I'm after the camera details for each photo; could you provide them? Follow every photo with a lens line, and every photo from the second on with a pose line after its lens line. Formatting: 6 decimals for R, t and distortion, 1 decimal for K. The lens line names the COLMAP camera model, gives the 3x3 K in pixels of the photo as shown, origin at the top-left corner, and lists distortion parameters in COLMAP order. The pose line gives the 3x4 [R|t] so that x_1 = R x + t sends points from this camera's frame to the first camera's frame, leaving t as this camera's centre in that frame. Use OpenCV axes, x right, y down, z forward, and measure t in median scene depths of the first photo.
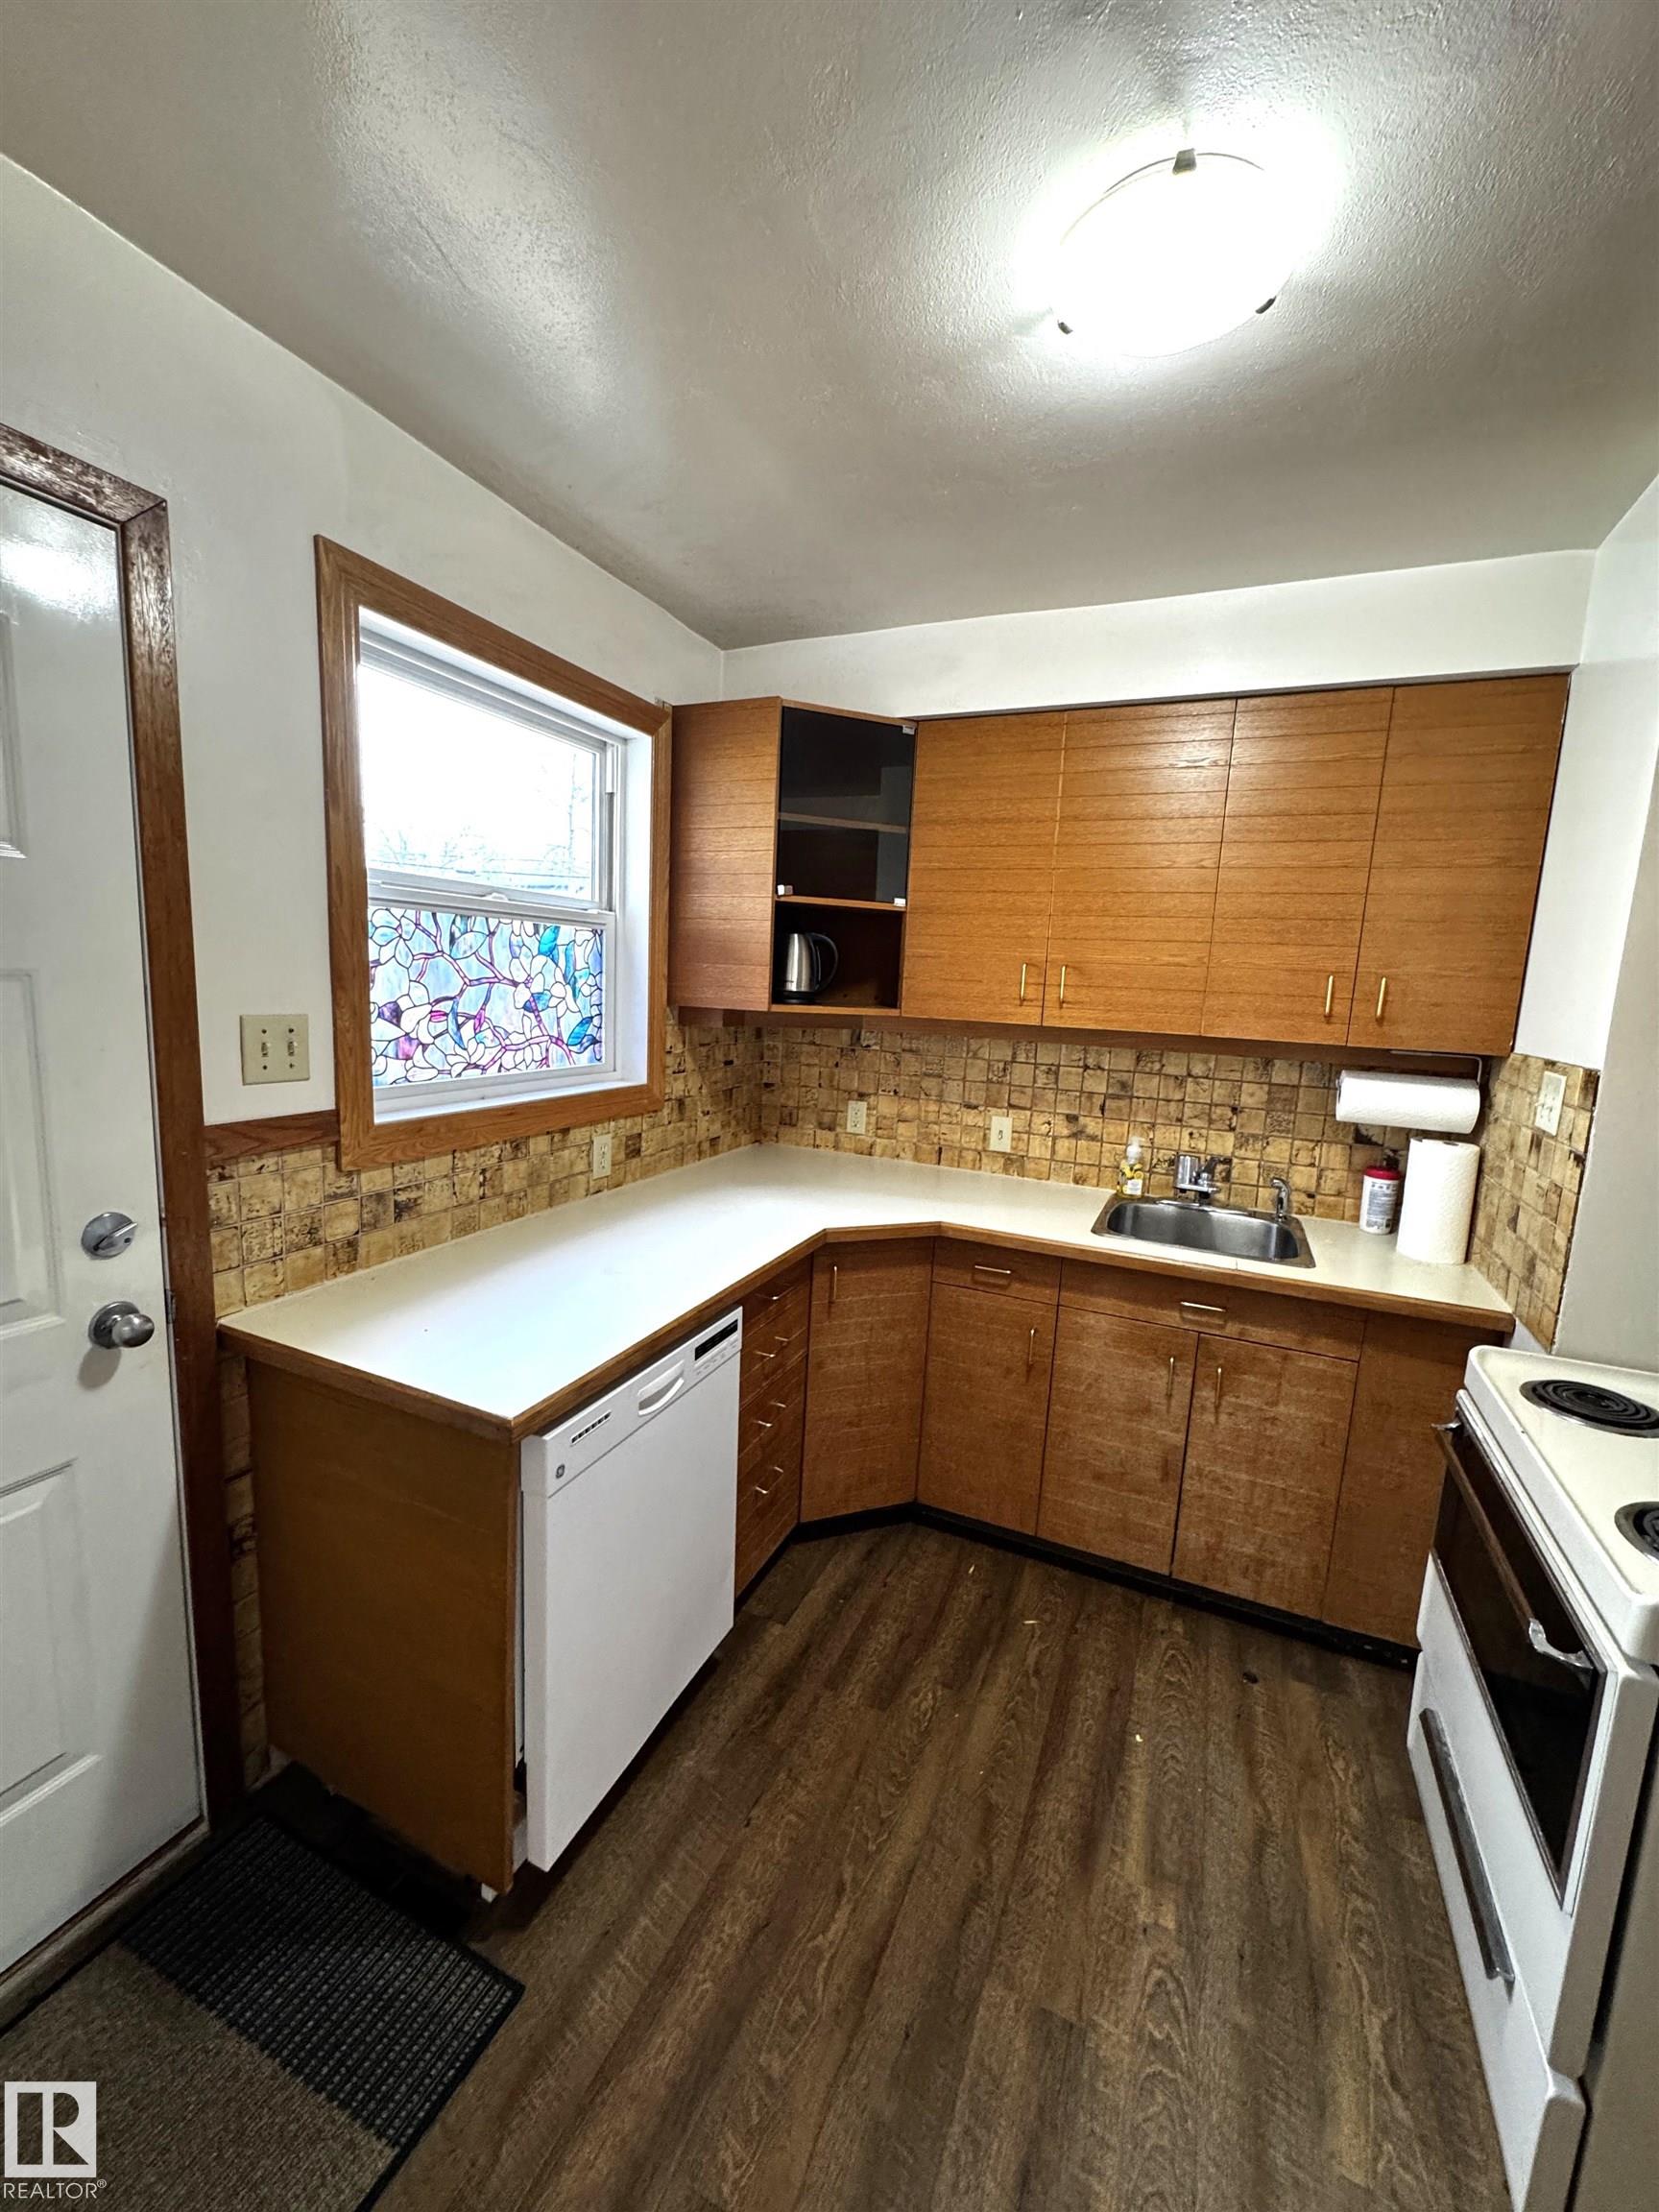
lens RADIAL K [[886.8, 0, 828.9], [0, 886.8, 1103.9], [0, 0, 1]] dist [-0.000828, 0.000220]
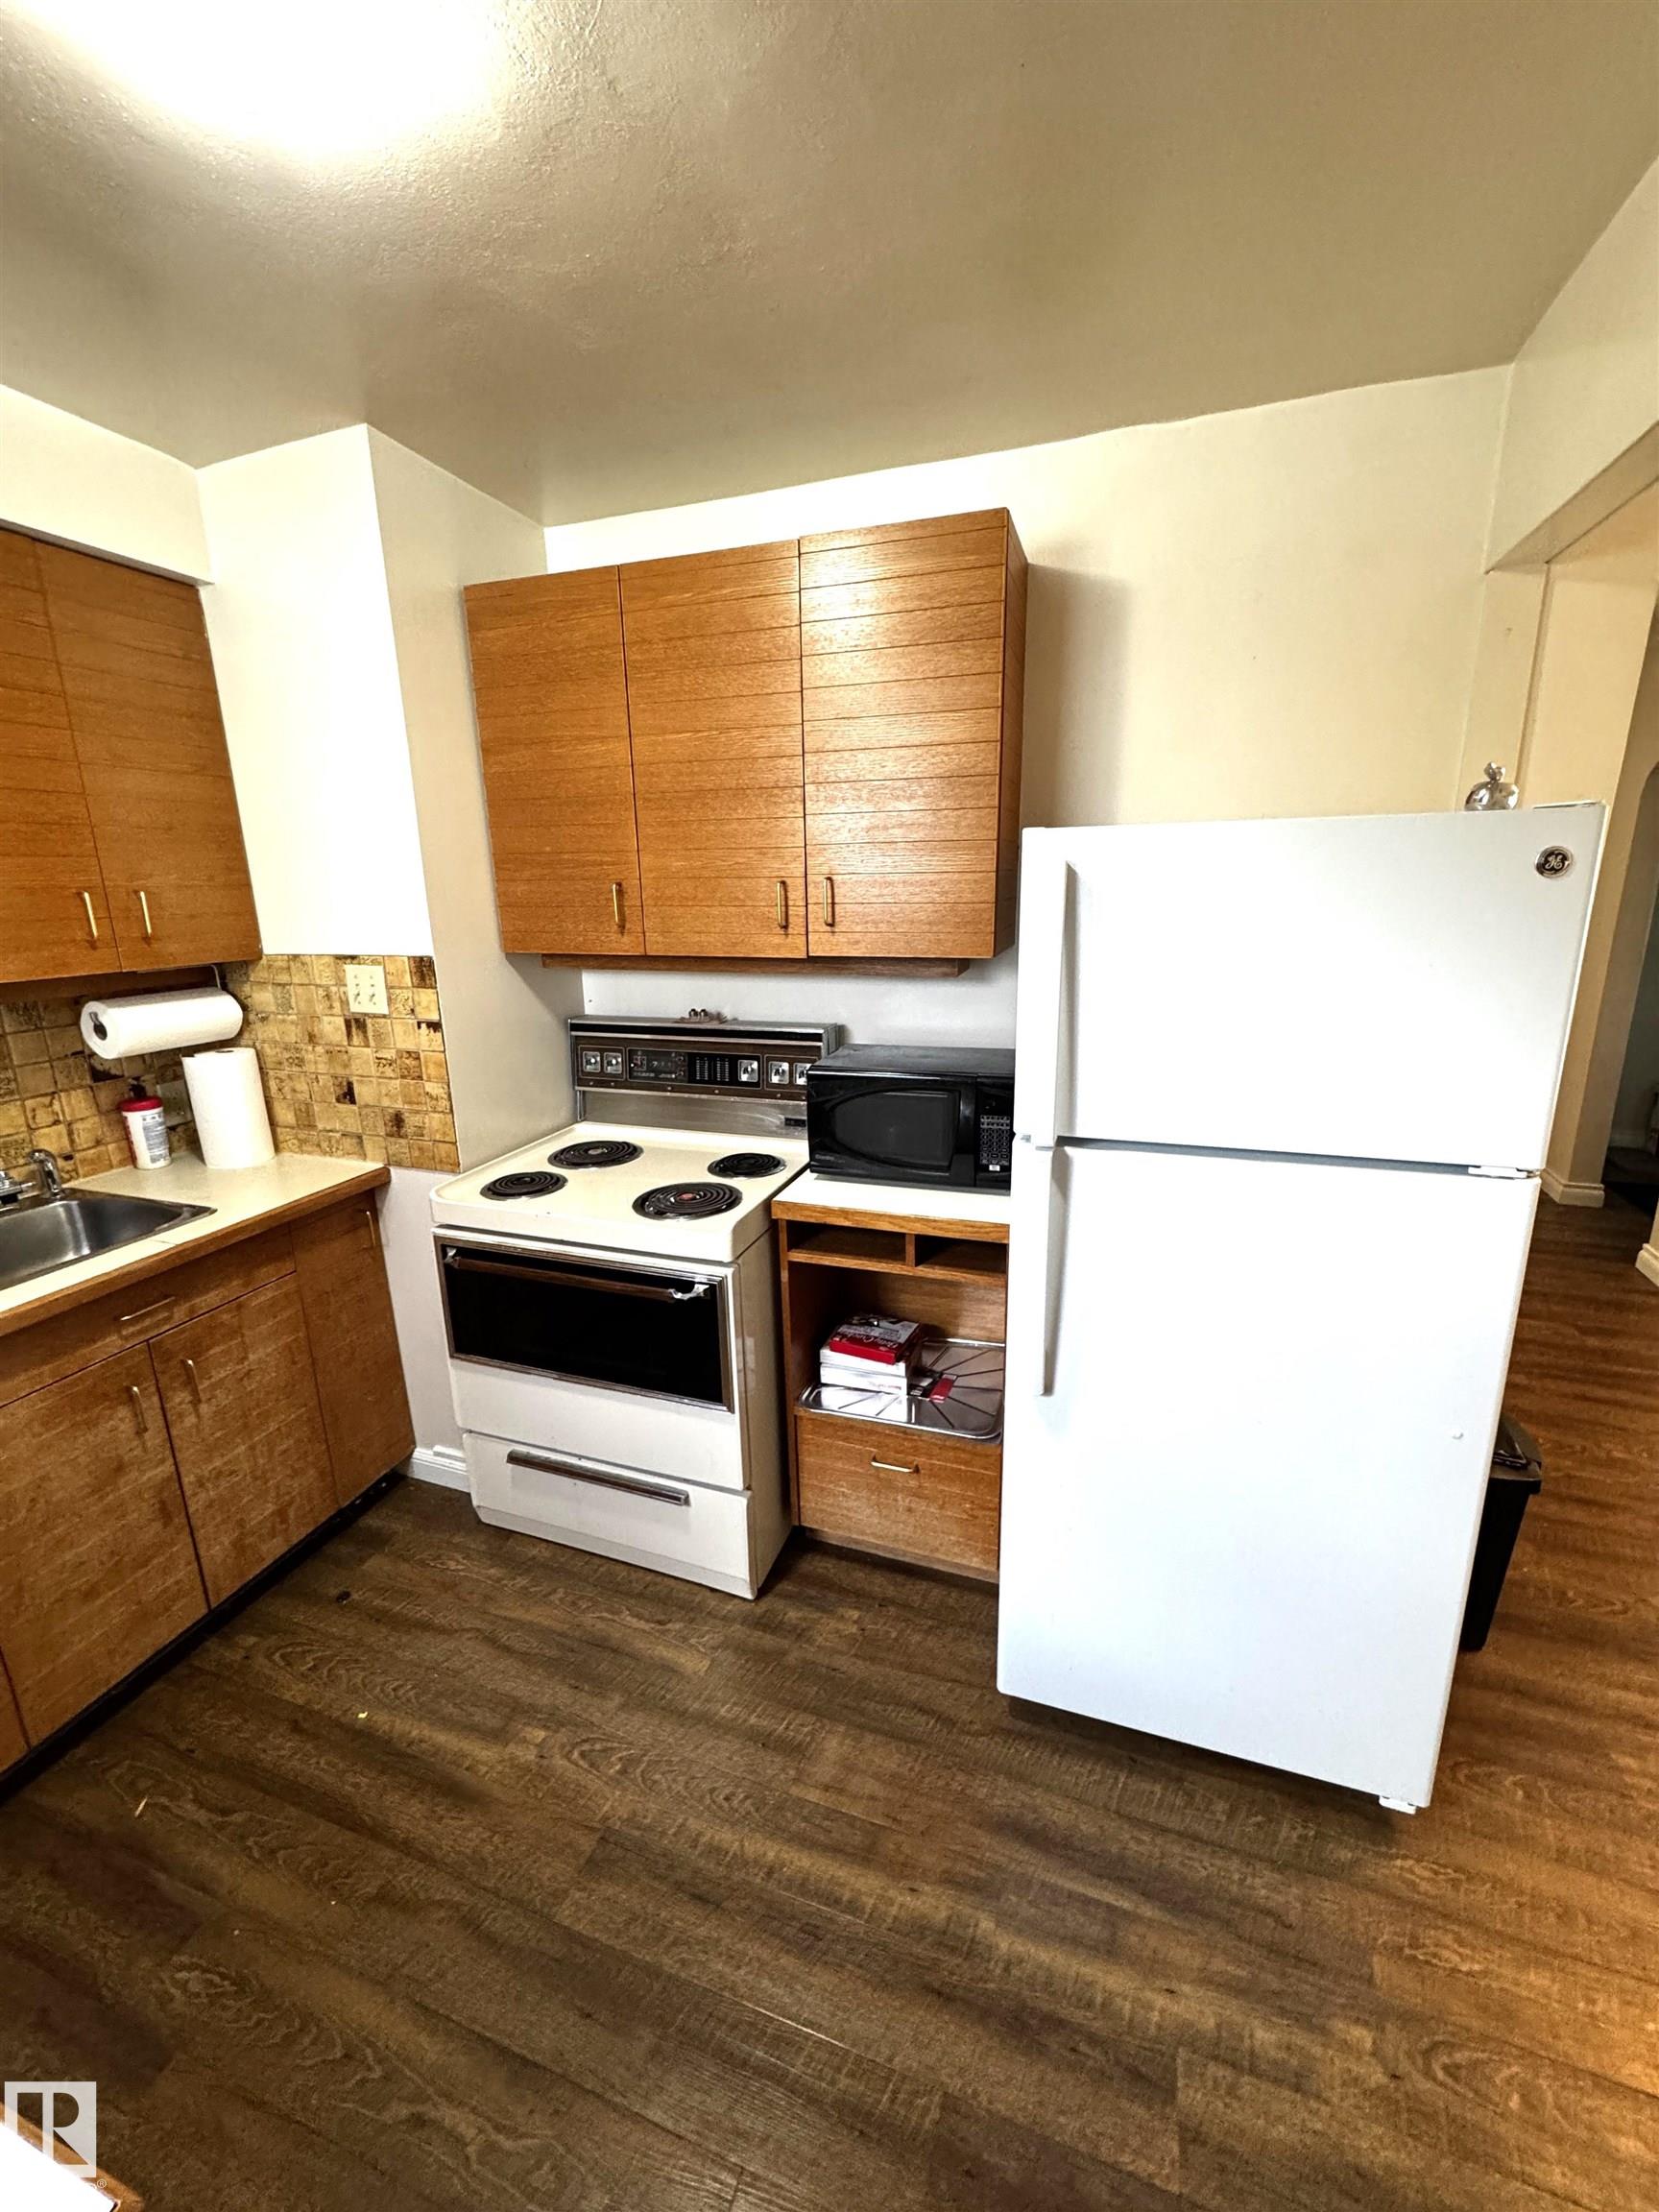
lens RADIAL K [[886.8, 0, 828.9], [0, 886.8, 1103.9], [0, 0, 1]] dist [-0.000828, 0.000220]
pose [[-0.080690, -0.289032, 0.953913, -0.376627], [0.160873, 0.940710, 0.298639, -0.098728], [-0.983671, 0.177556, -0.029408, 0.381901]]
